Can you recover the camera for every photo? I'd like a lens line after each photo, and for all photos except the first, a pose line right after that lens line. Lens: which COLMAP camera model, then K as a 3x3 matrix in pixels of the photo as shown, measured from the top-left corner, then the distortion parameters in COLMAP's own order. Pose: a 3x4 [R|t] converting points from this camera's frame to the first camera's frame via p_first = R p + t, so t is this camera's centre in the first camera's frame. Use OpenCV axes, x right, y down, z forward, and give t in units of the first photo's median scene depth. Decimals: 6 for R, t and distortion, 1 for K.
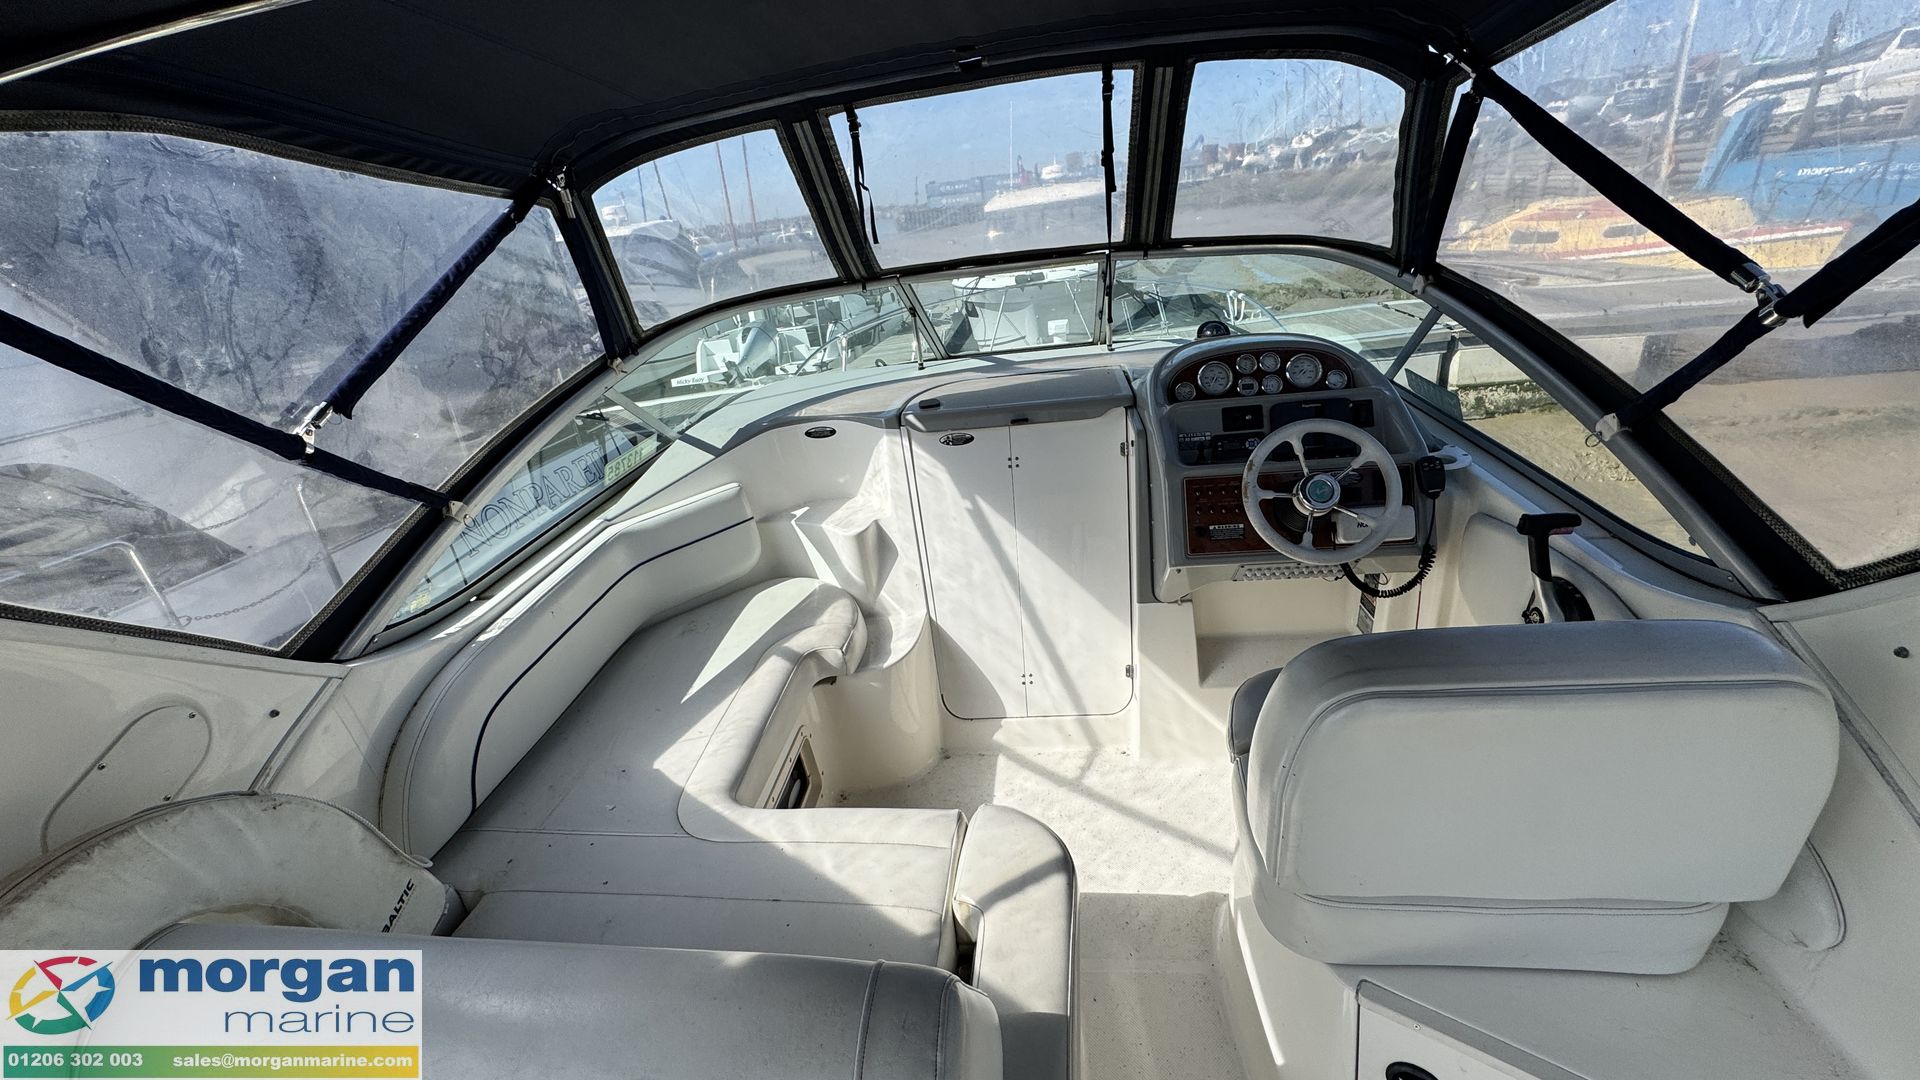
lens RADIAL K [[762.8, 0, 959.5], [0, 762.8, 535.0], [0, 0, 1]] dist [-0.001600, 0.000277]
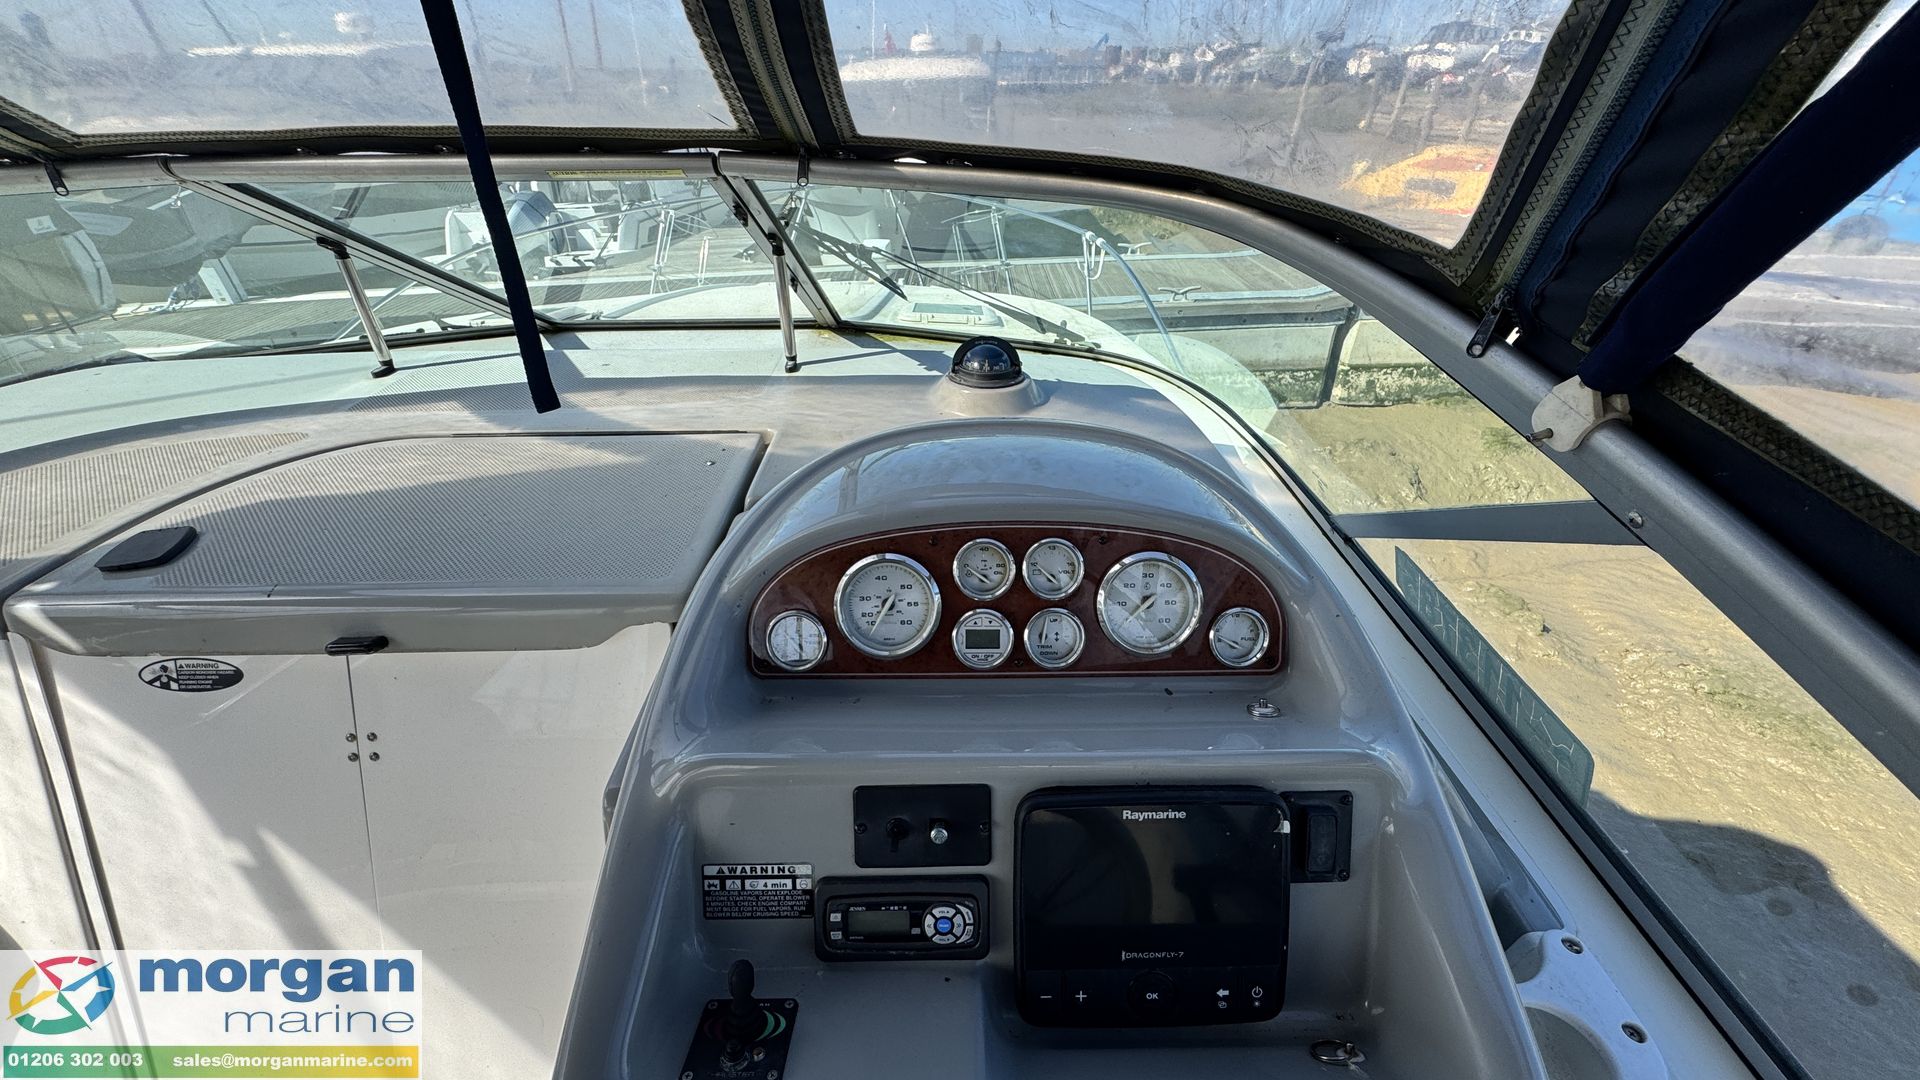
lens RADIAL K [[767.7, 0, 960.7], [0, 767.7, 537.3], [0, 0, 1]] dist [-0.002773, -0.000465]
pose [[0.986232, 0.033055, 0.162030, 0.311503], [-0.052801, 0.991475, 0.119119, -0.274170], [-0.156711, -0.126035, 0.979570, 0.681332]]
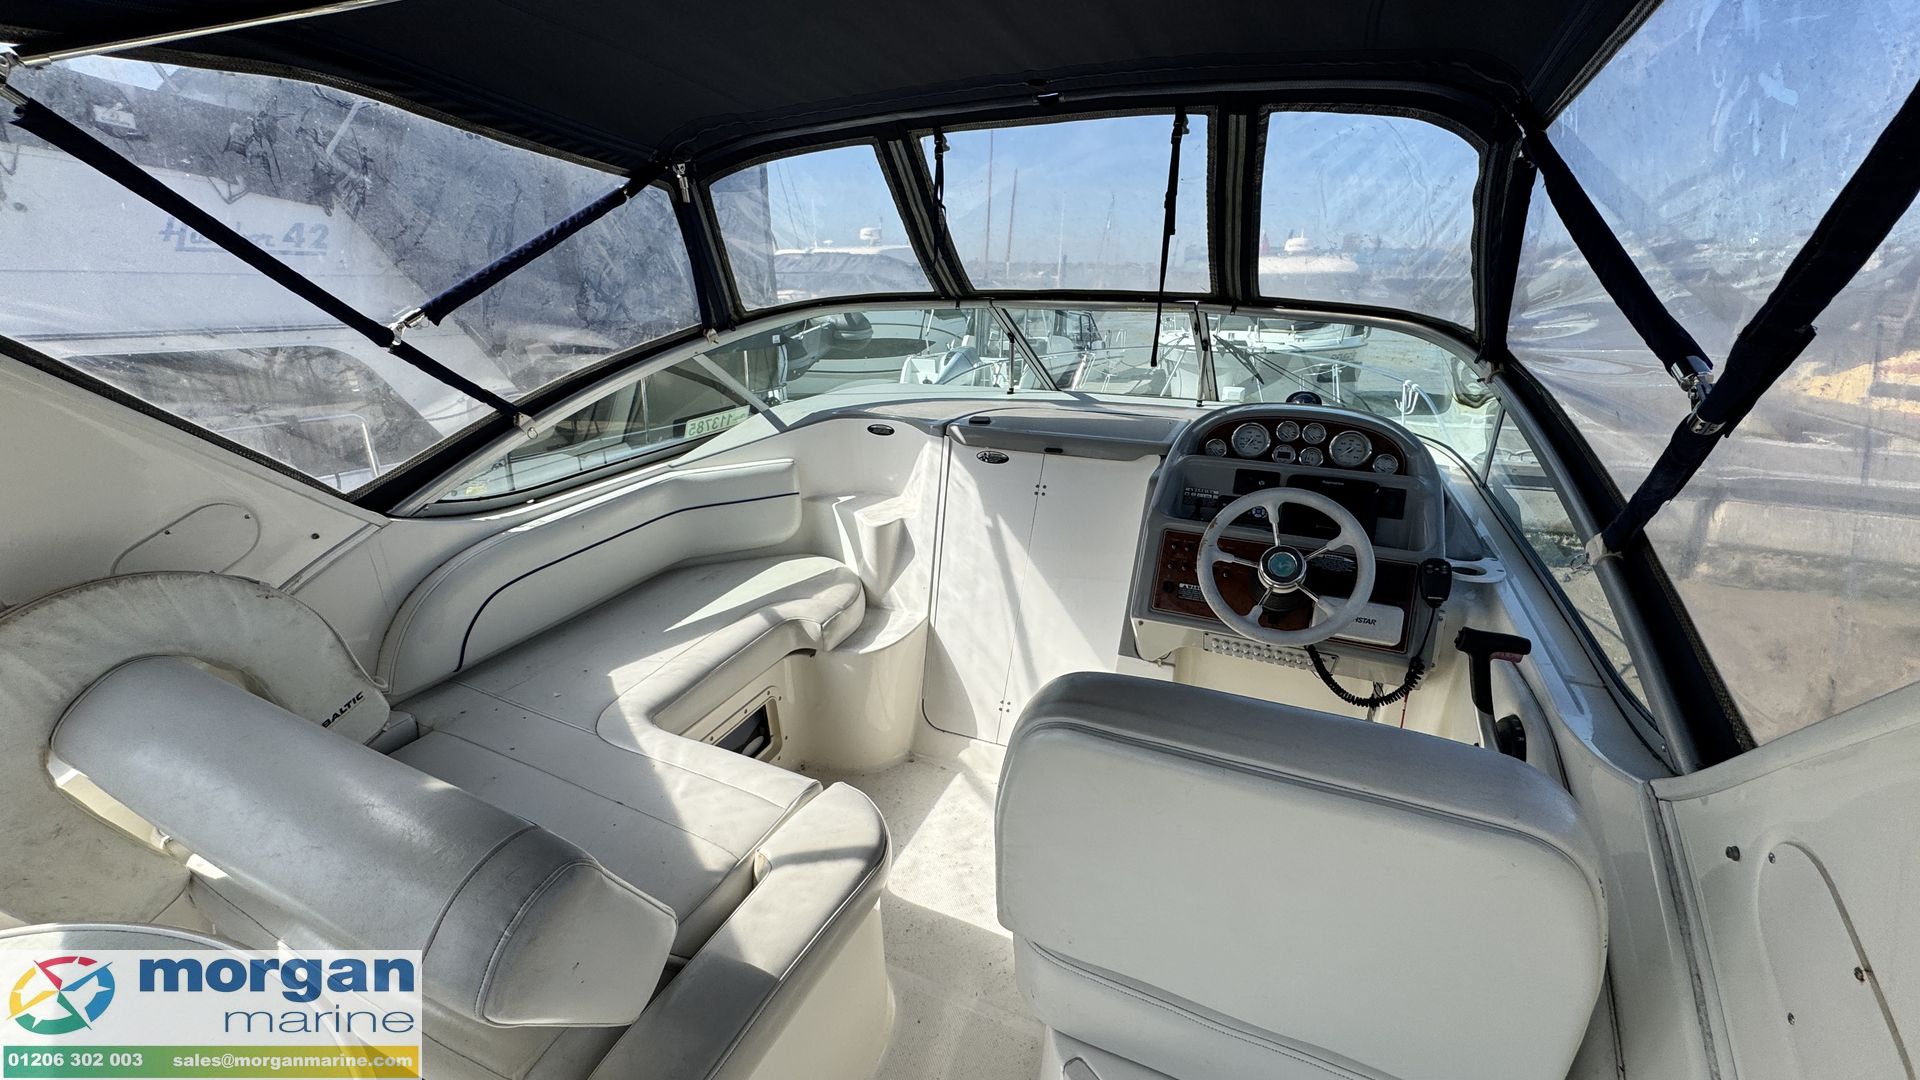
lens RADIAL K [[762.8, 0, 959.5], [0, 762.8, 535.0], [0, 0, 1]] dist [-0.001600, 0.000277]
pose [[0.945260, 0.211354, -0.248622, 0.254177], [-0.225295, 0.973868, -0.028685, 0.015961], [0.236063, 0.083128, 0.968176, 0.014540]]
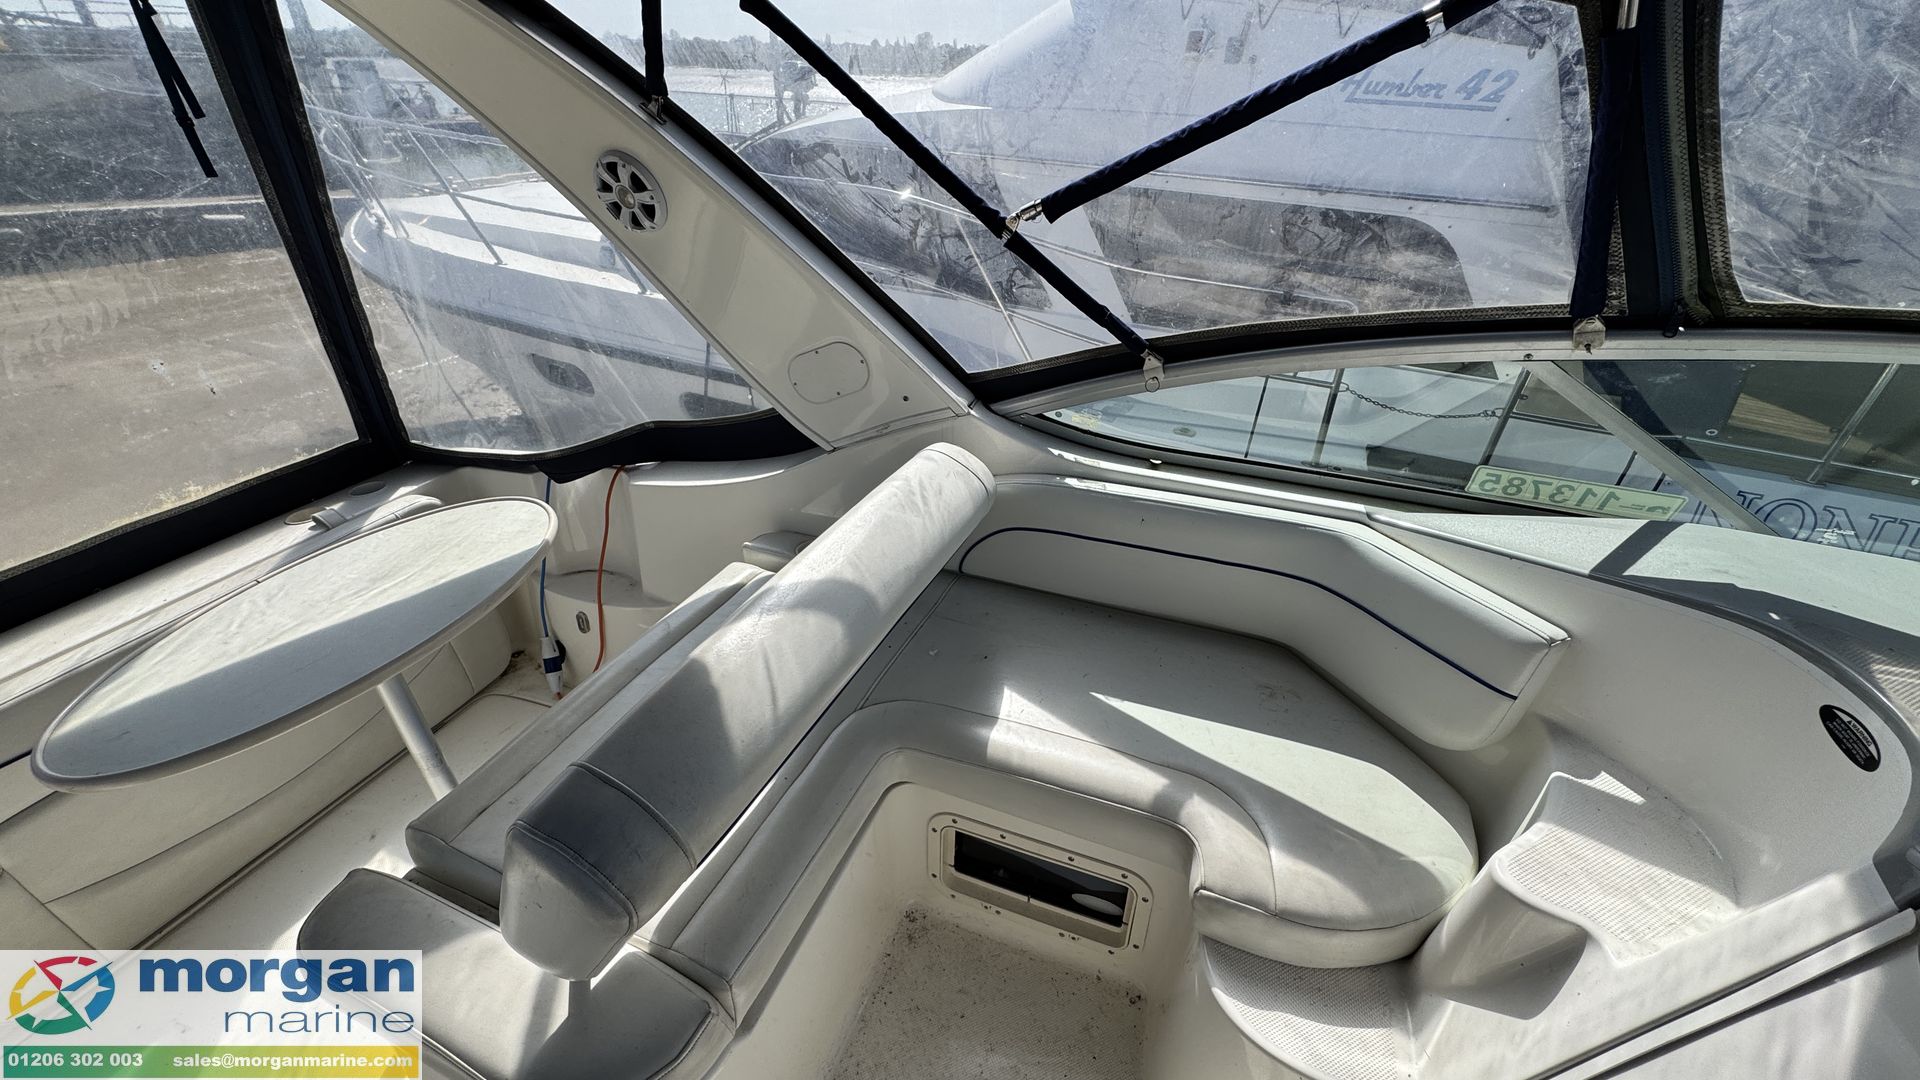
lens RADIAL K [[764.6, 0, 960.7], [0, 764.6, 536.6], [0, 0, 1]] dist [-0.002696, -0.000200]
pose [[-0.259715, 0.588188, -0.765887, 0.170648], [-0.384163, 0.664714, 0.640761, -0.314197], [0.885984, 0.460640, 0.053324, 0.671400]]
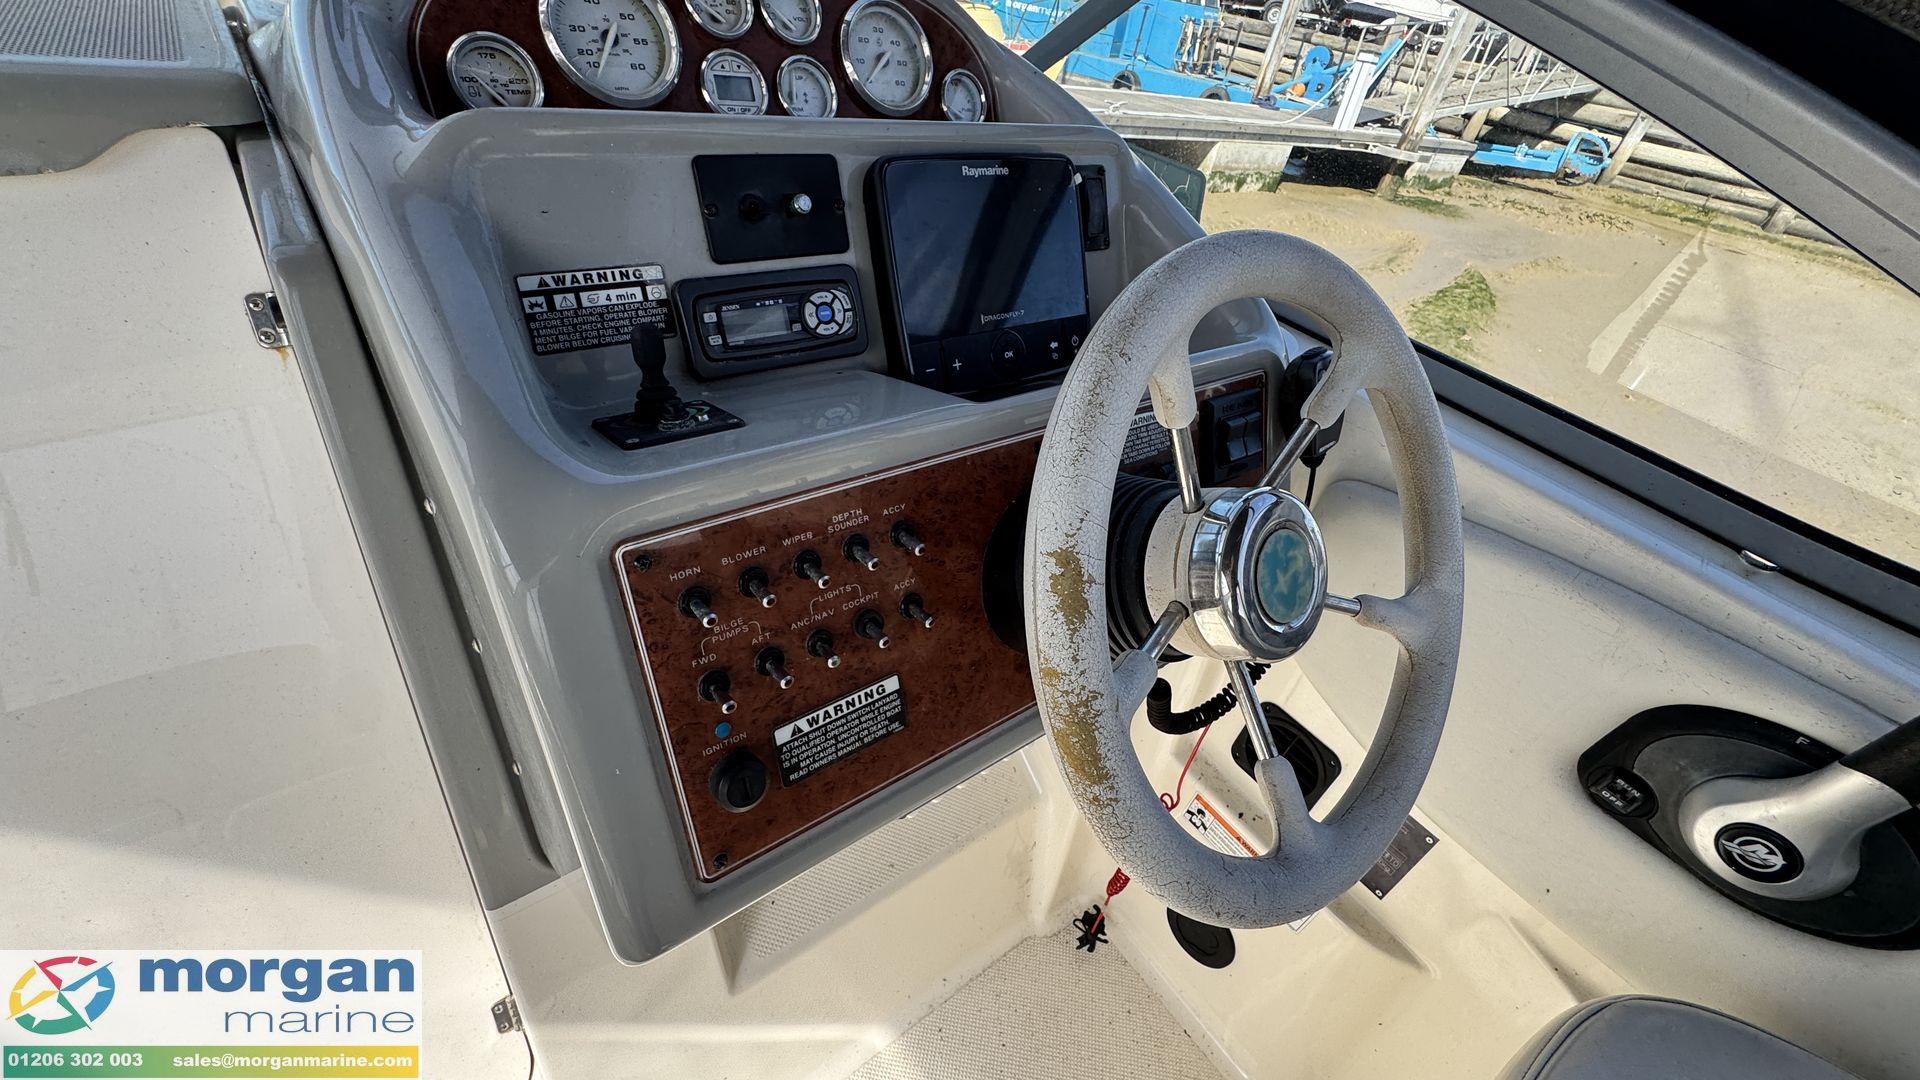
lens RADIAL K [[767.7, 0, 960.7], [0, 767.7, 537.3], [0, 0, 1]] dist [-0.002773, -0.000465]
pose [[0.693915, -0.248470, 0.675828, 0.199181], [0.068053, 0.957006, 0.281972, -0.108020], [-0.716834, -0.149672, 0.680990, 0.714222]]
